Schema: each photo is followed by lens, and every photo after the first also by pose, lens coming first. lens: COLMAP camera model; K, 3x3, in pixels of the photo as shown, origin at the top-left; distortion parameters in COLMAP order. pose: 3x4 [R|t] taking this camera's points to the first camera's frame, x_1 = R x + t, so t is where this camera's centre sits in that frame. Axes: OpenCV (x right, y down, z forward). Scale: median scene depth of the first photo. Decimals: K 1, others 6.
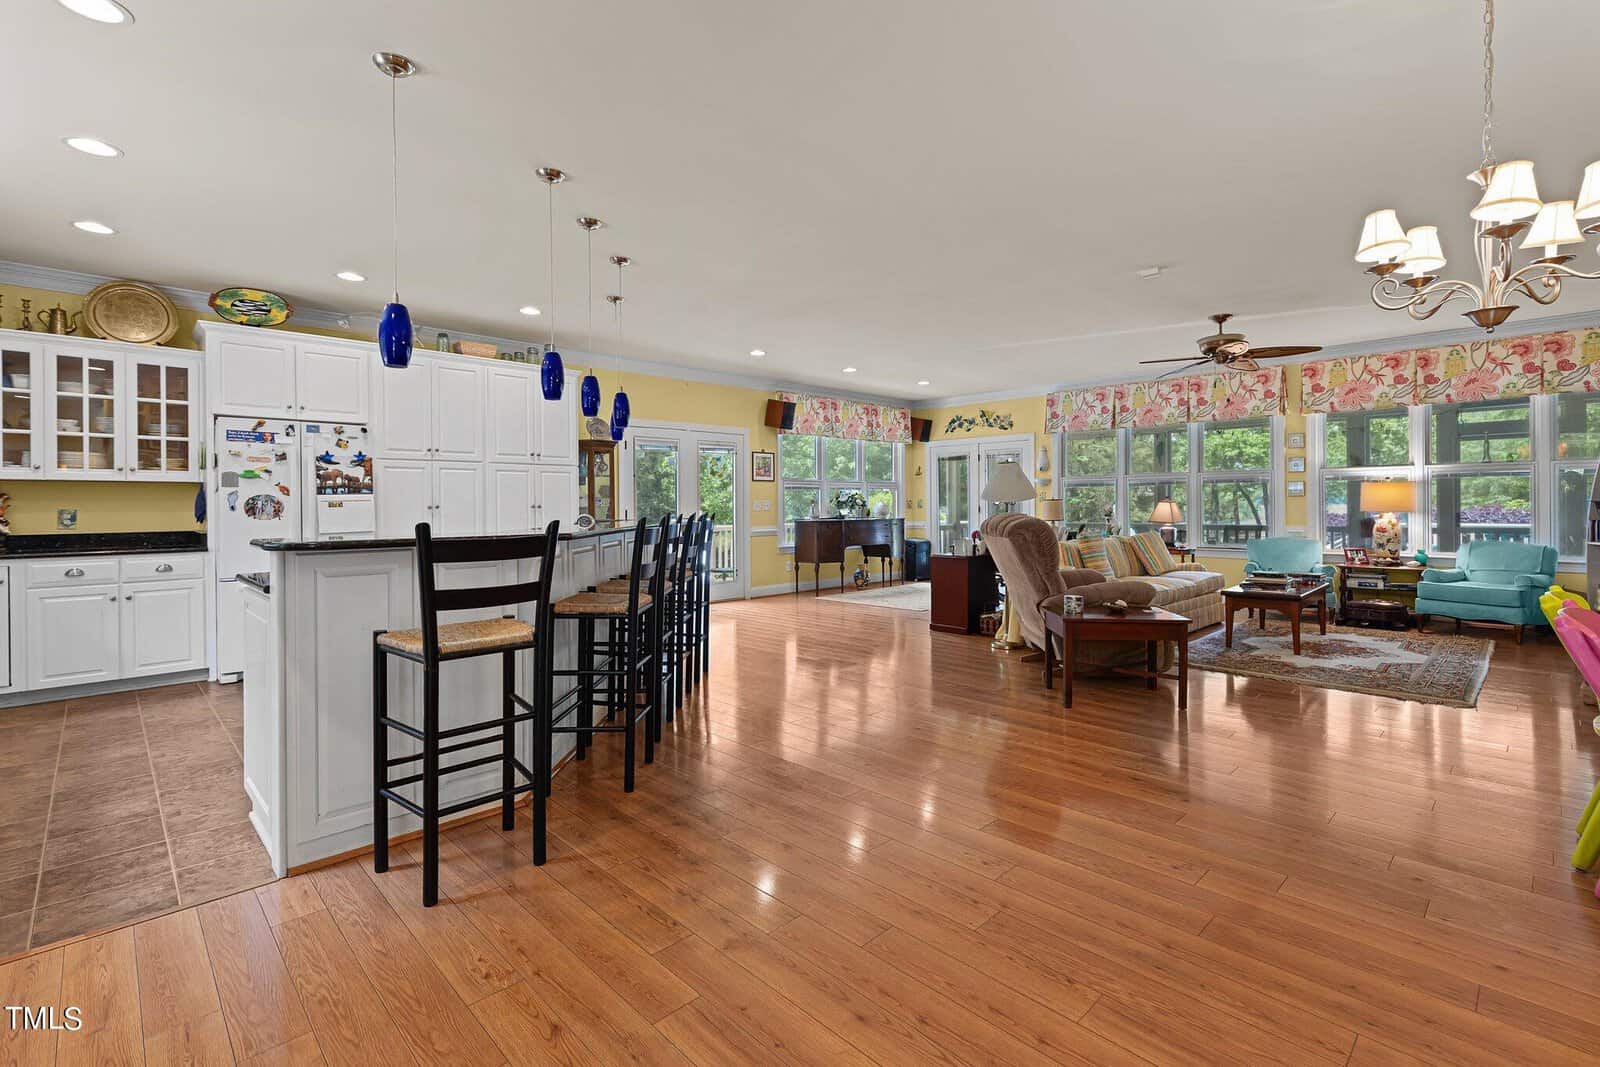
lens RADIAL K [[714.4, 0, 755.4], [0, 714.4, 508.3], [0, 0, 1]] dist [0.000834, 0.000864]
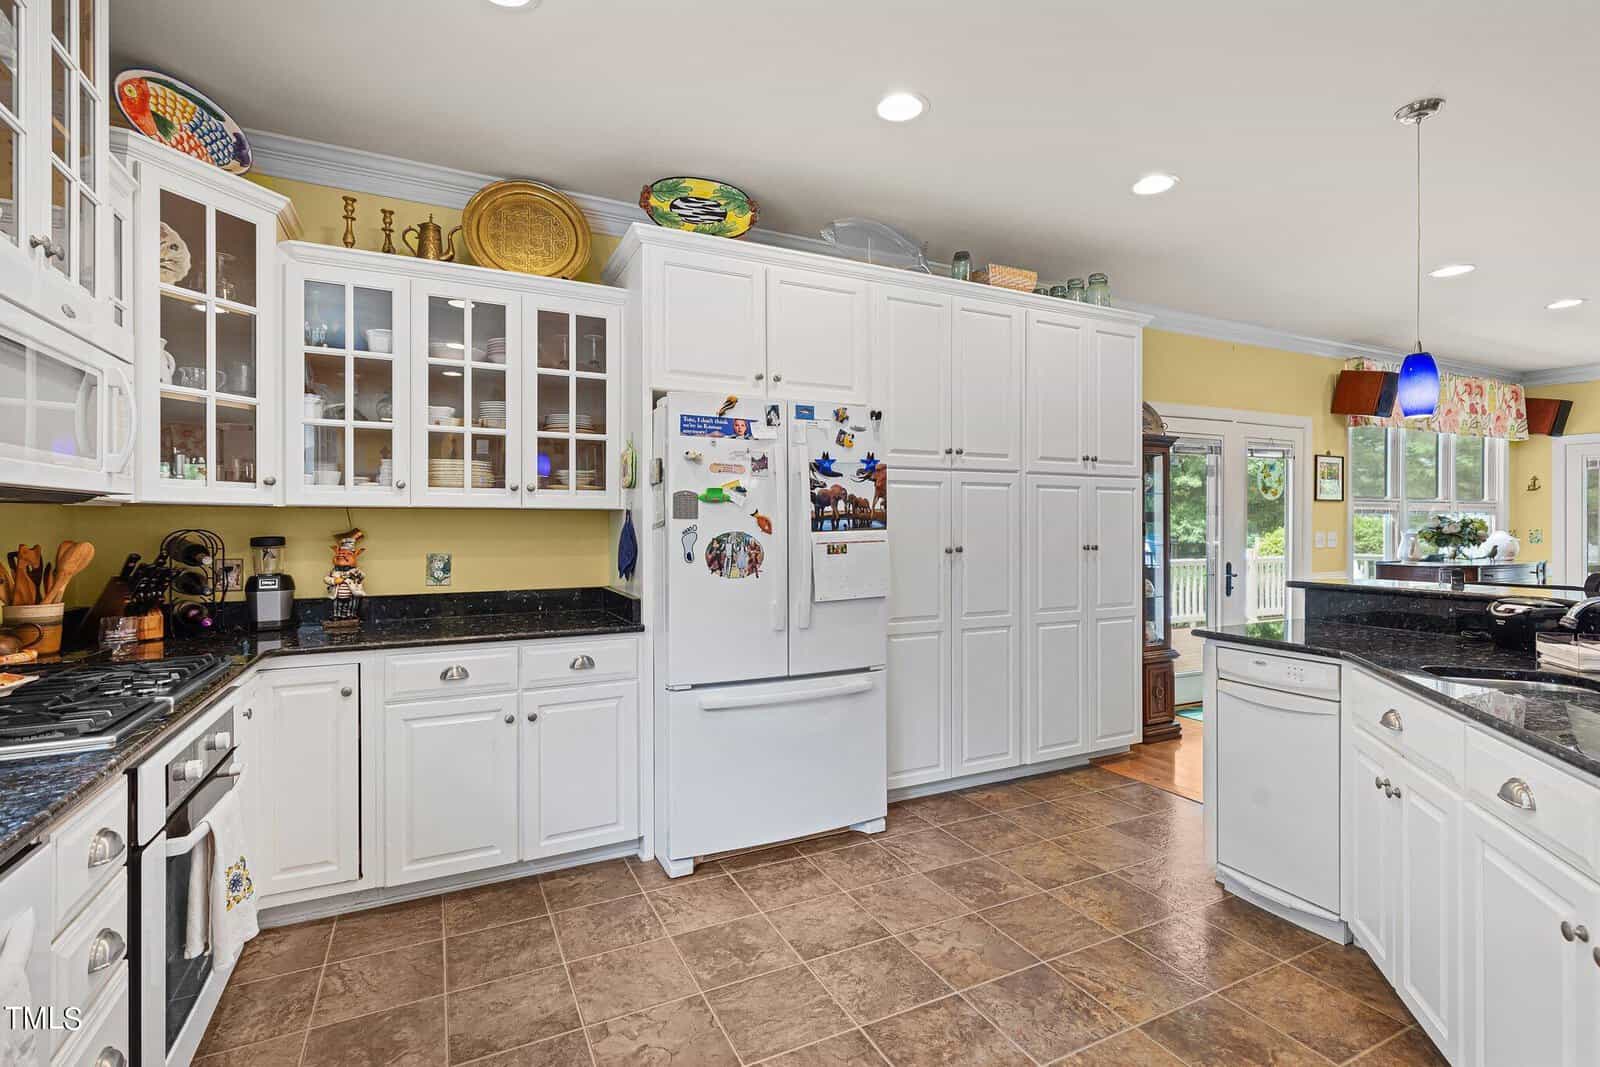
lens RADIAL K [[711.8, 0, 800.1], [0, 711.8, 527.4], [0, 0, 1]] dist [0.003069, 0.000366]
pose [[0.963322, 0.005291, -0.268294, -0.489362], [-0.005280, 0.999986, 0.000763, -0.023427], [0.268295, 0.000681, 0.963337, 0.483394]]
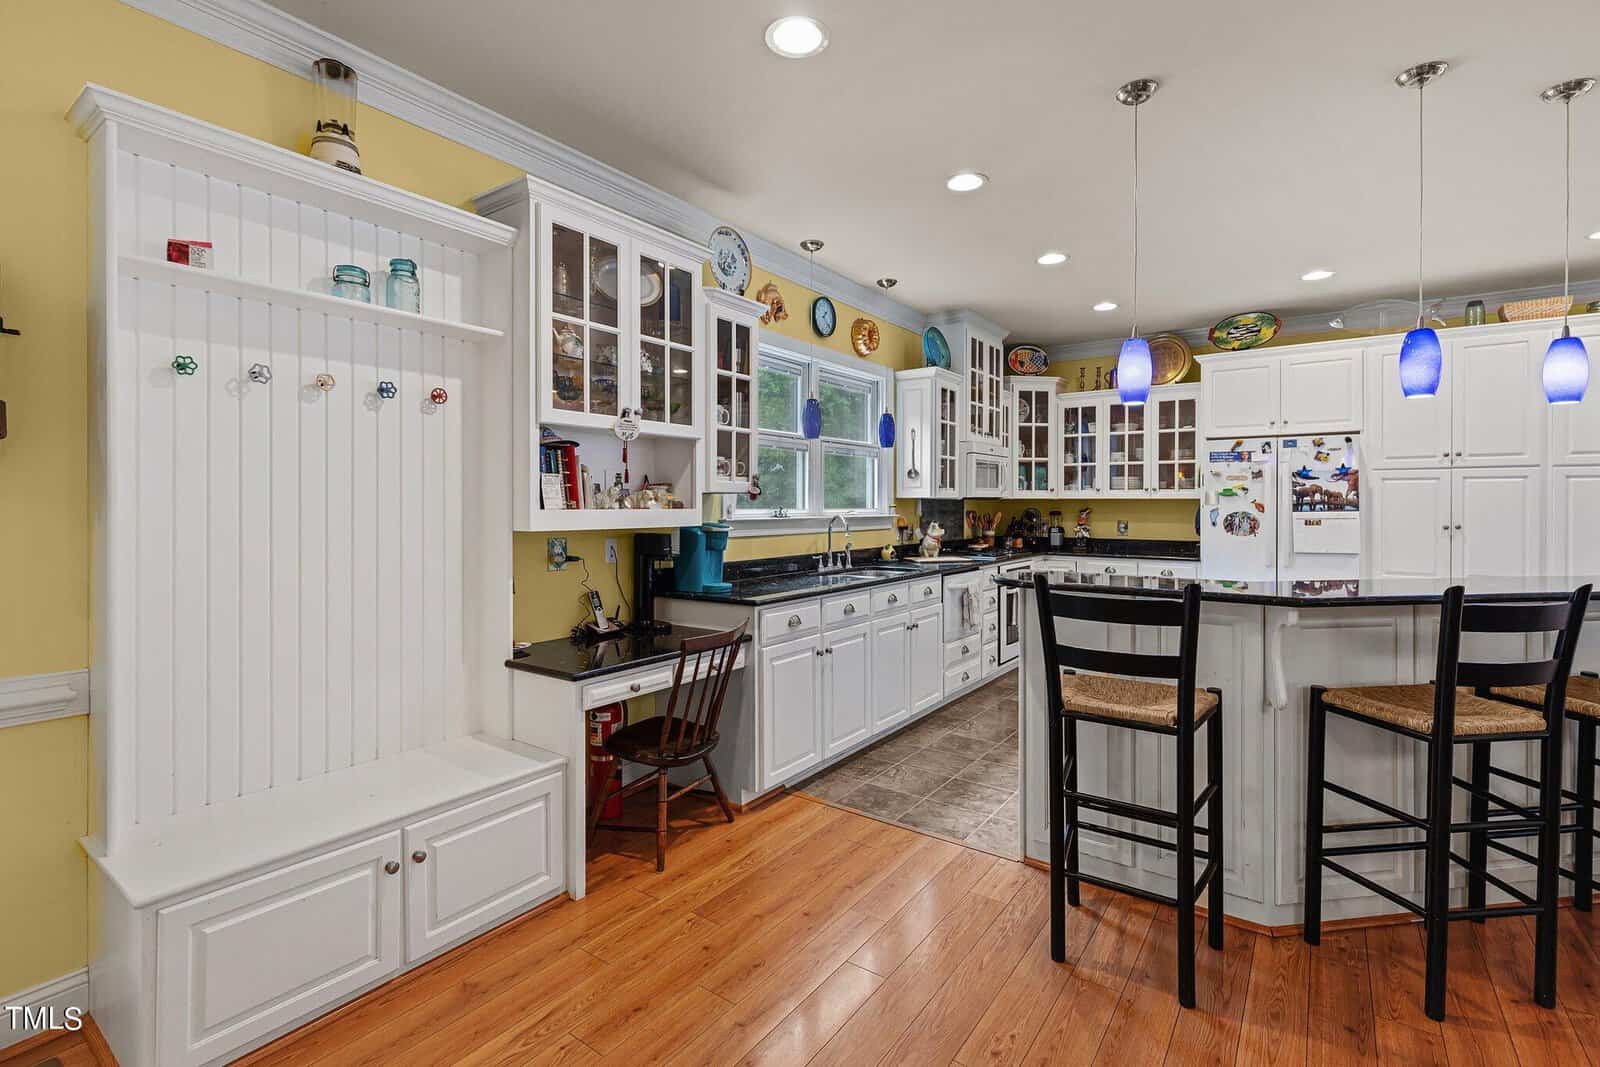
lens RADIAL K [[703.6, 0, 840.7], [0, 703.6, 506.4], [0, 0, 1]] dist [0.000546, 0.000210]
pose [[0.234844, 0.010513, -0.971976, 0.168502], [-0.006255, 0.999937, 0.009304, -0.032404], [0.972013, 0.003895, 0.234895, 0.193436]]
